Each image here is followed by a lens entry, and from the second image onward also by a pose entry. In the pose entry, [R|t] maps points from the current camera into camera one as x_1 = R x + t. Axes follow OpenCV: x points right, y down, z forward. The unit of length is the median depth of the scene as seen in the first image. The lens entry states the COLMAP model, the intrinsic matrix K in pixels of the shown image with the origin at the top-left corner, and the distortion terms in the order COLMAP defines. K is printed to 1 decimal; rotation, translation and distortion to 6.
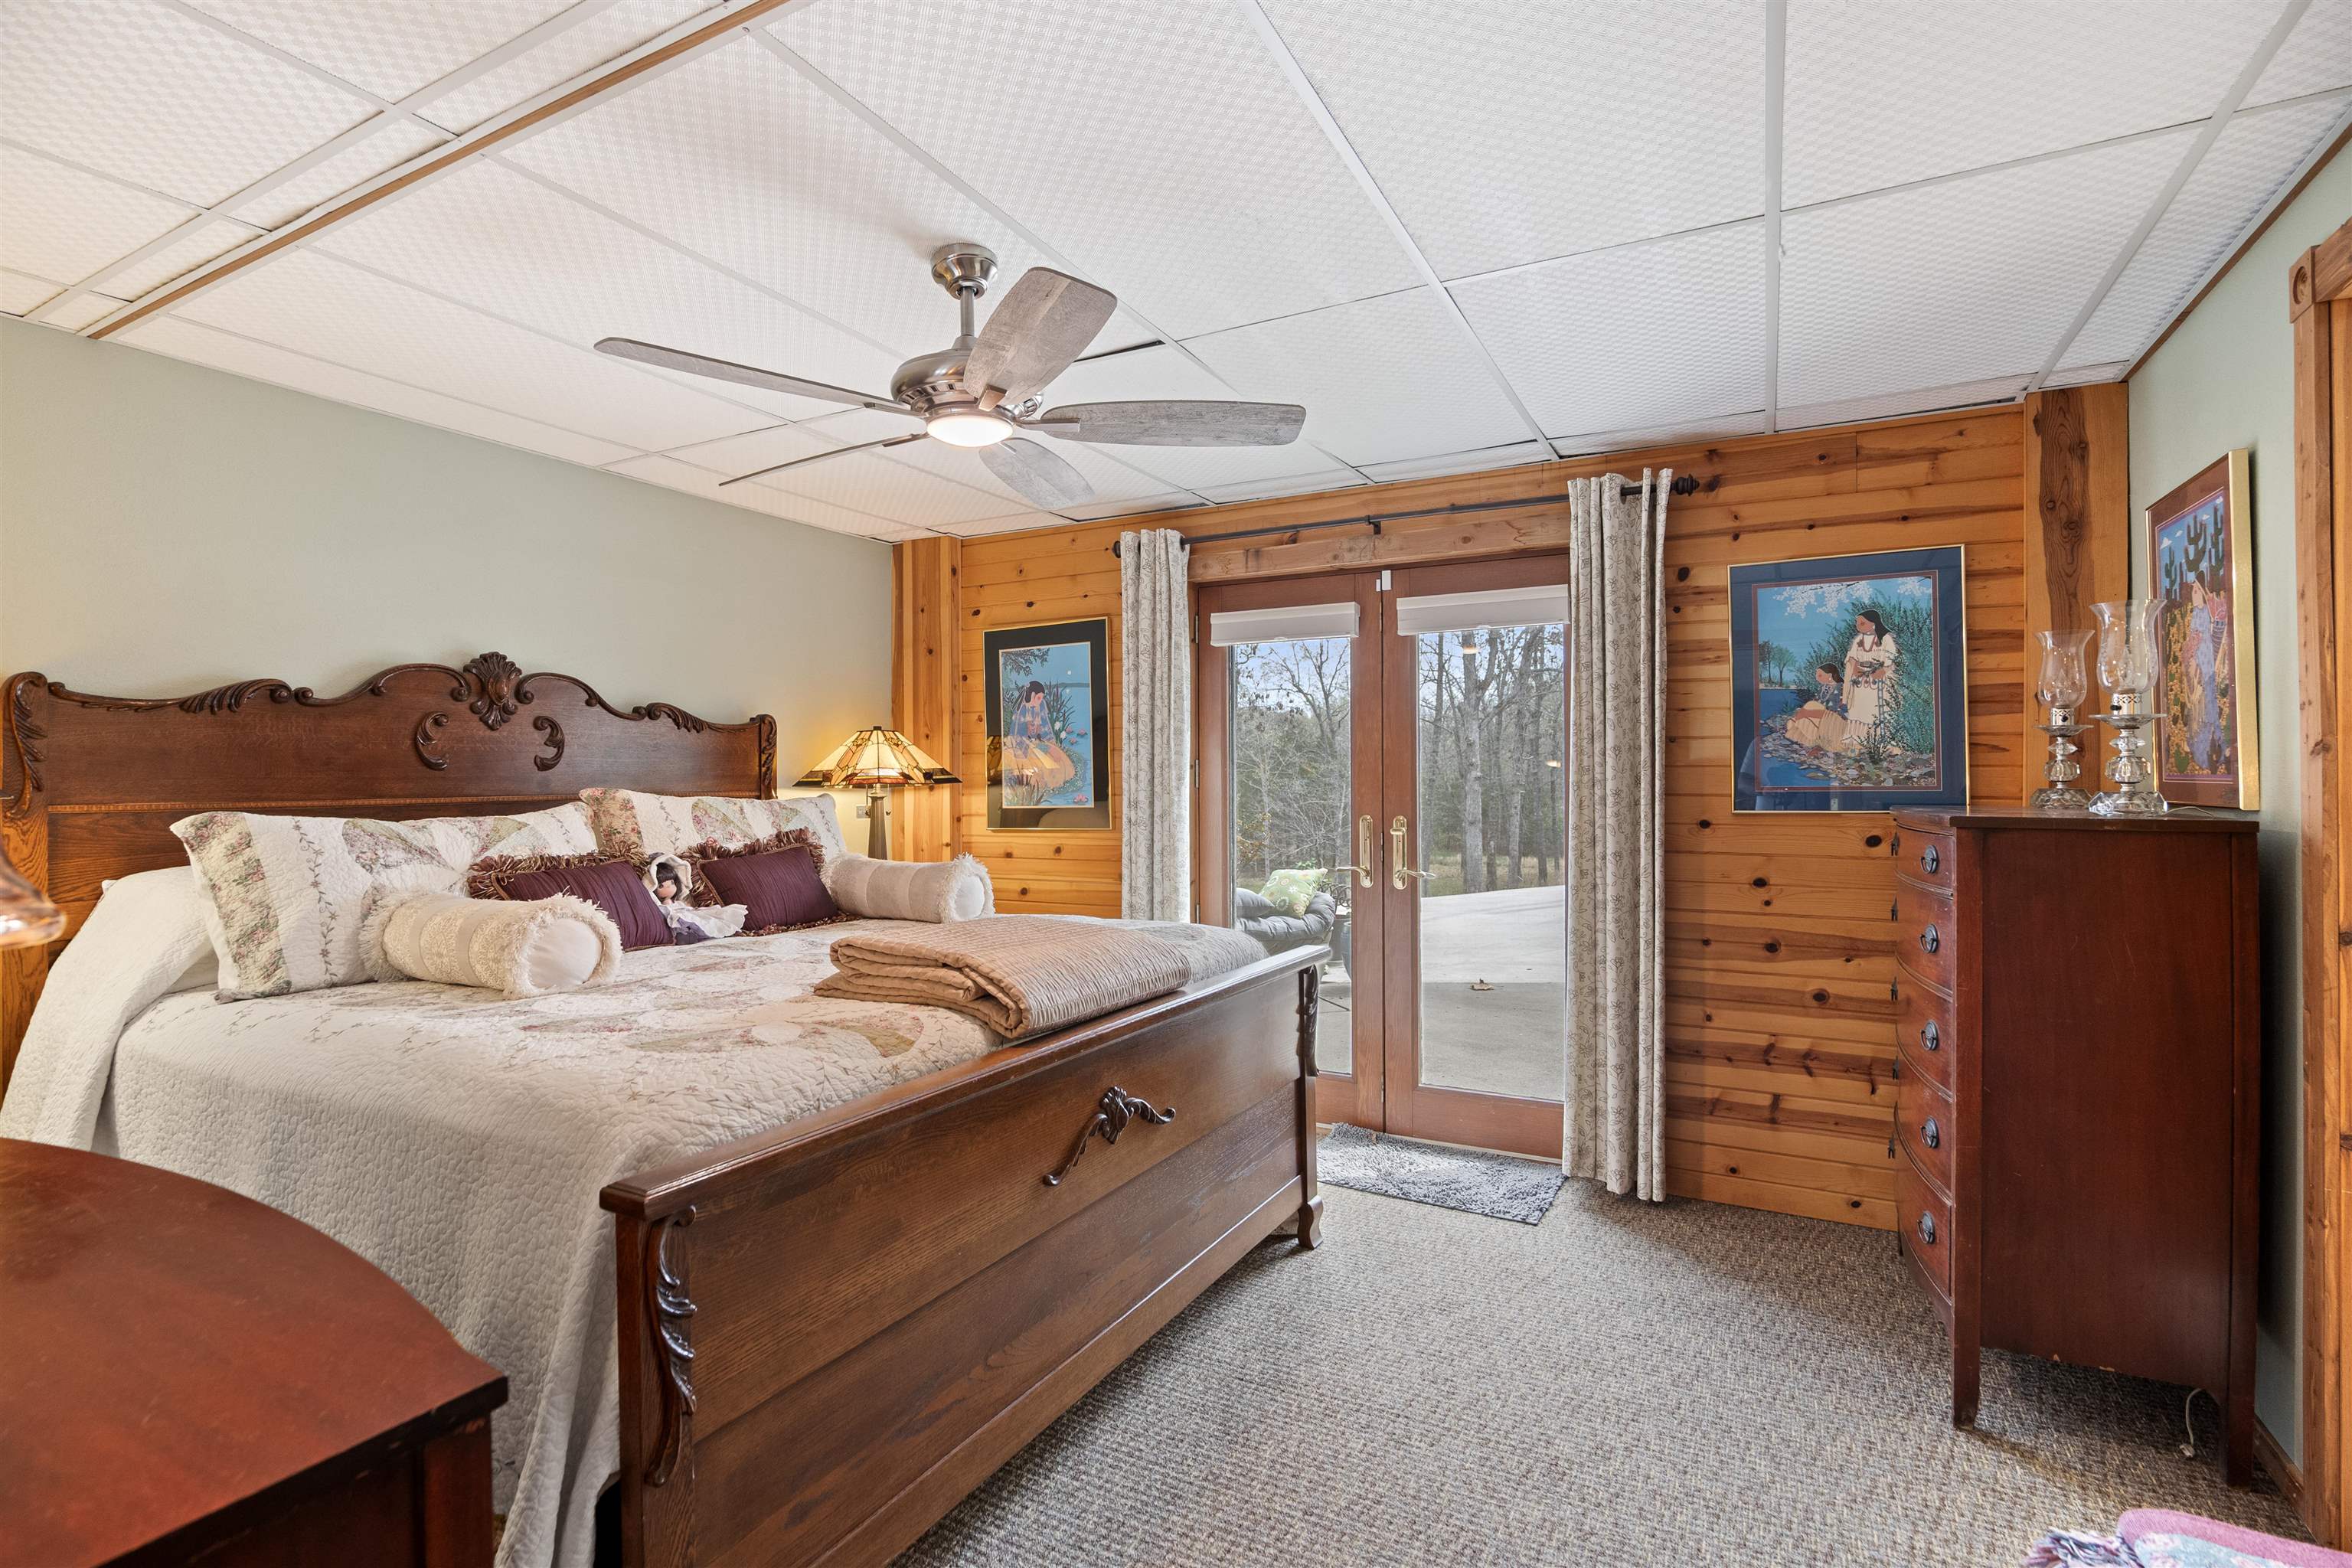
lens RADIAL K [[1104.1, 0, 1173.8], [0, 1104.1, 774.5], [0, 0, 1]] dist [-0.022665, 0.007318]
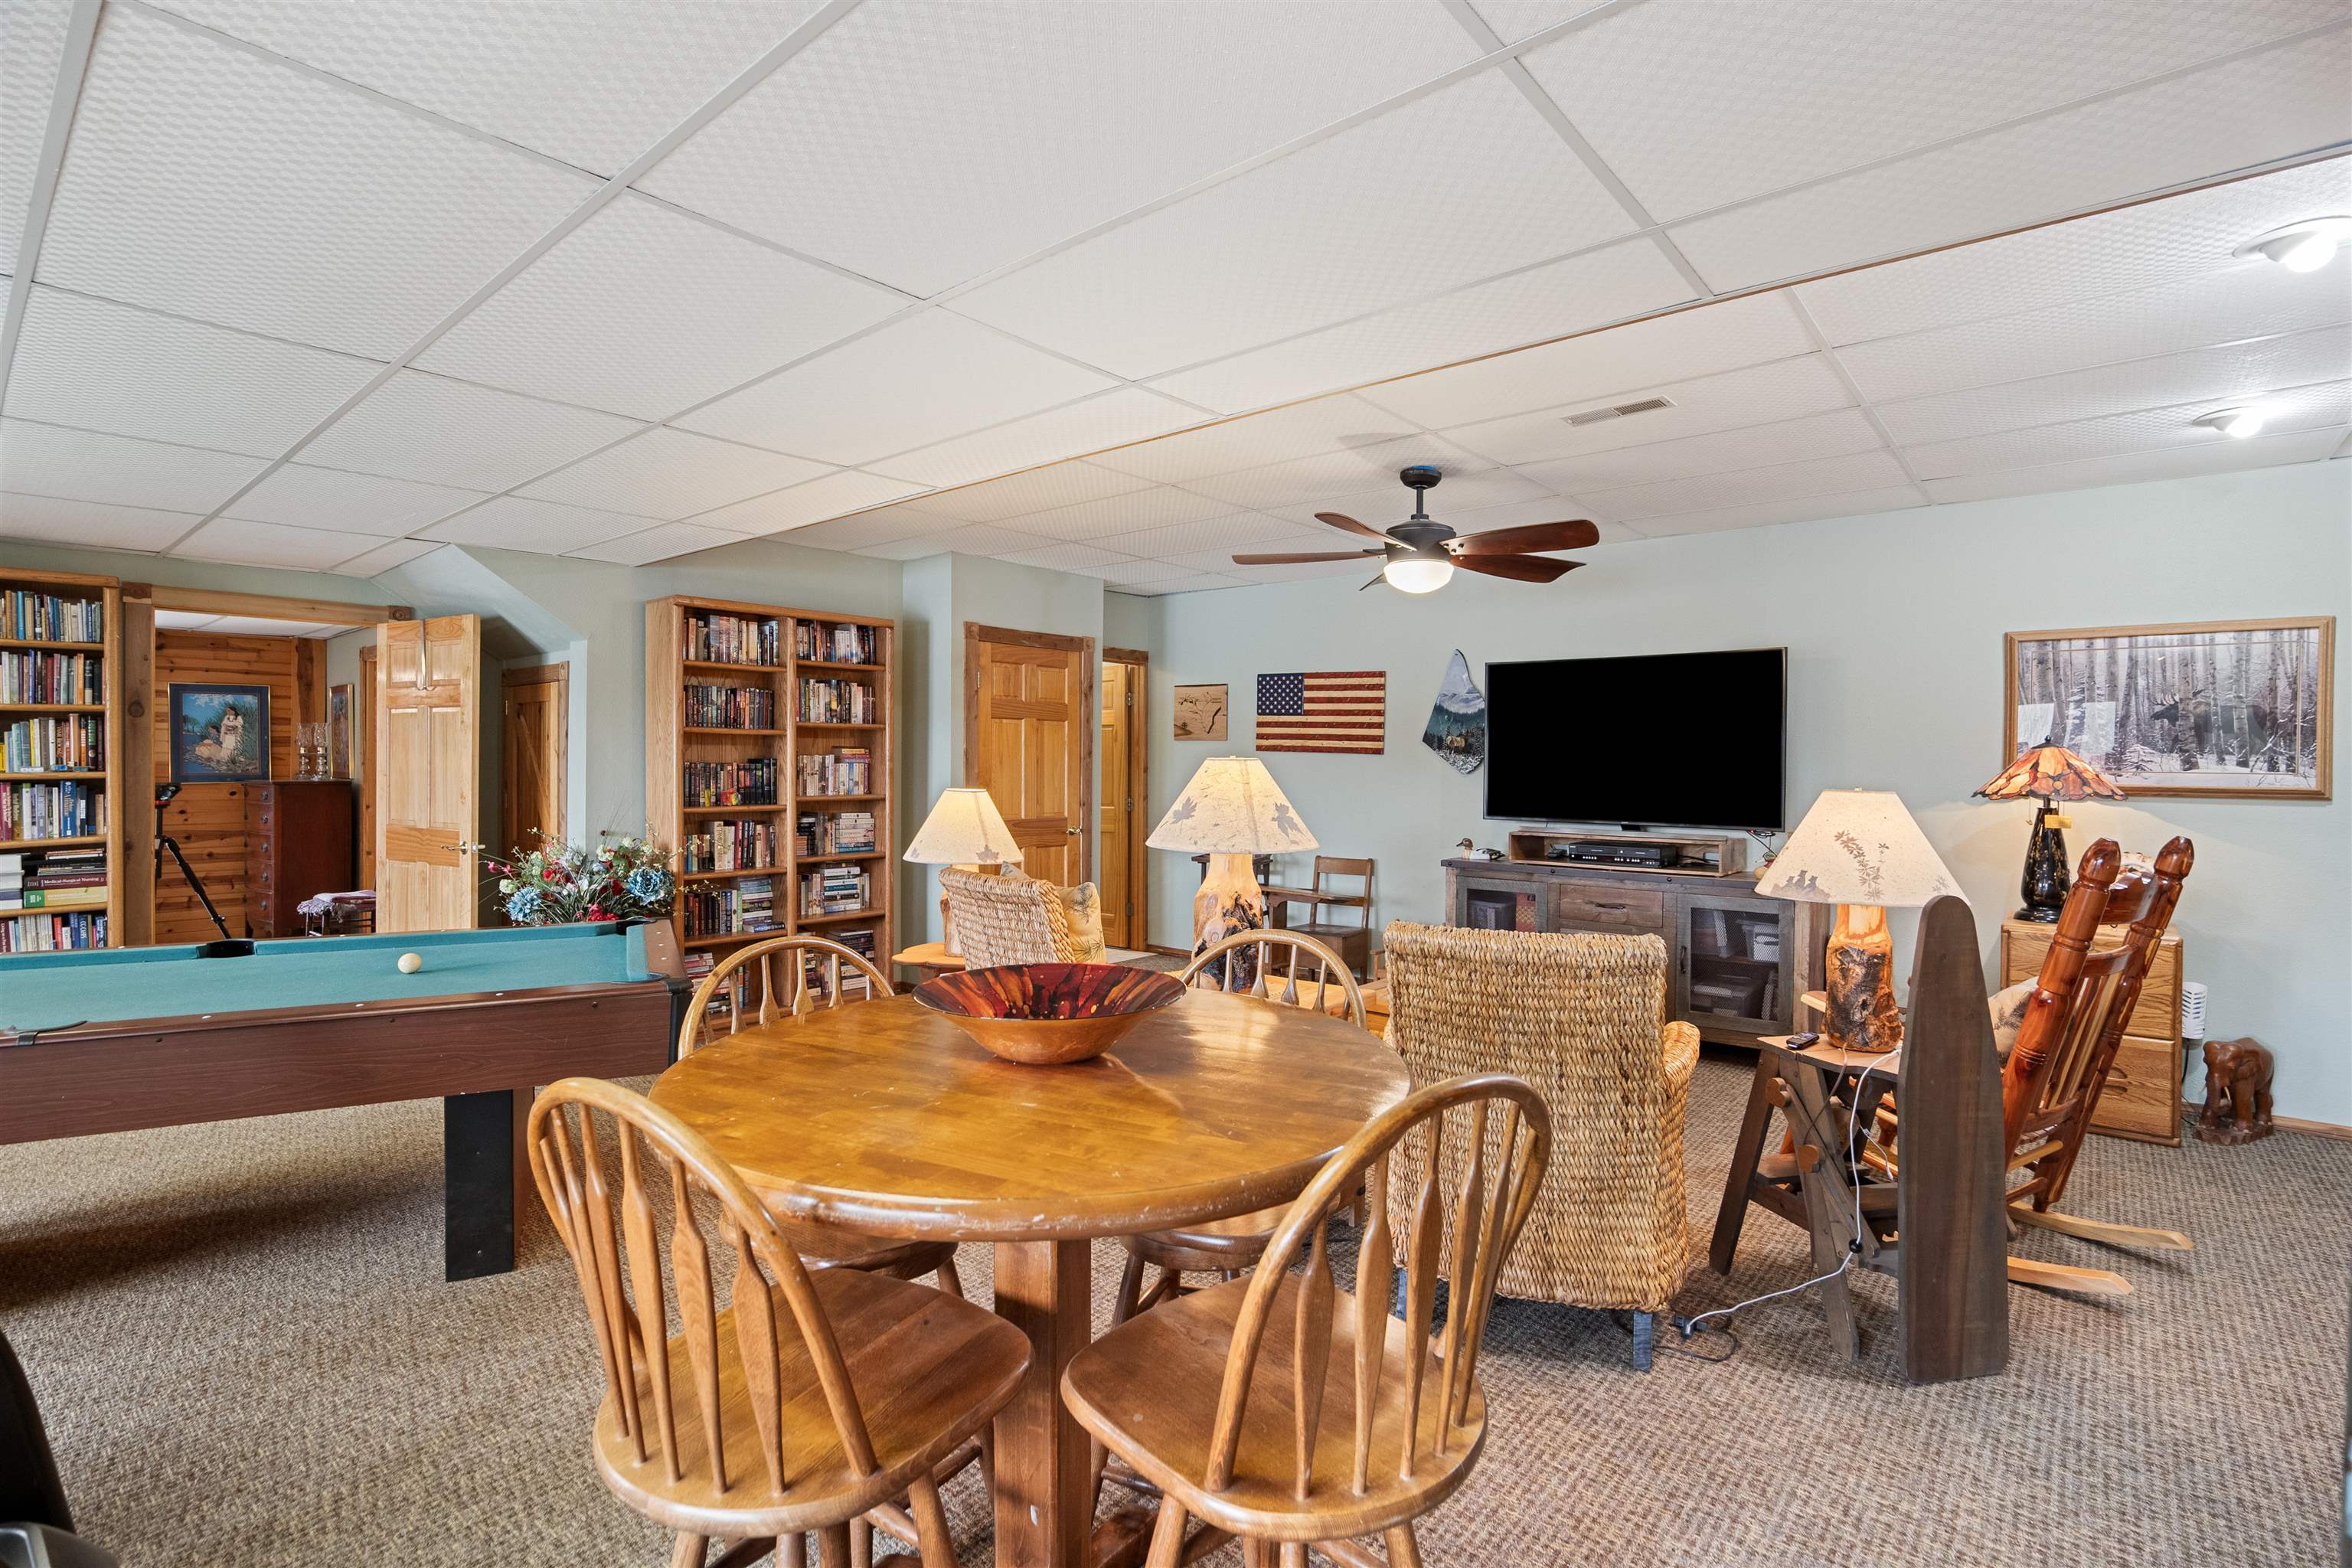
lens RADIAL K [[1104.1, 0, 1173.8], [0, 1104.1, 774.5], [0, 0, 1]] dist [-0.022665, 0.007318]
pose [[0.212783, -0.003094, 0.977095, -1.452727], [-0.008119, 0.999955, 0.004935, -0.016763], [-0.977066, -0.008983, 0.212748, -1.782877]]
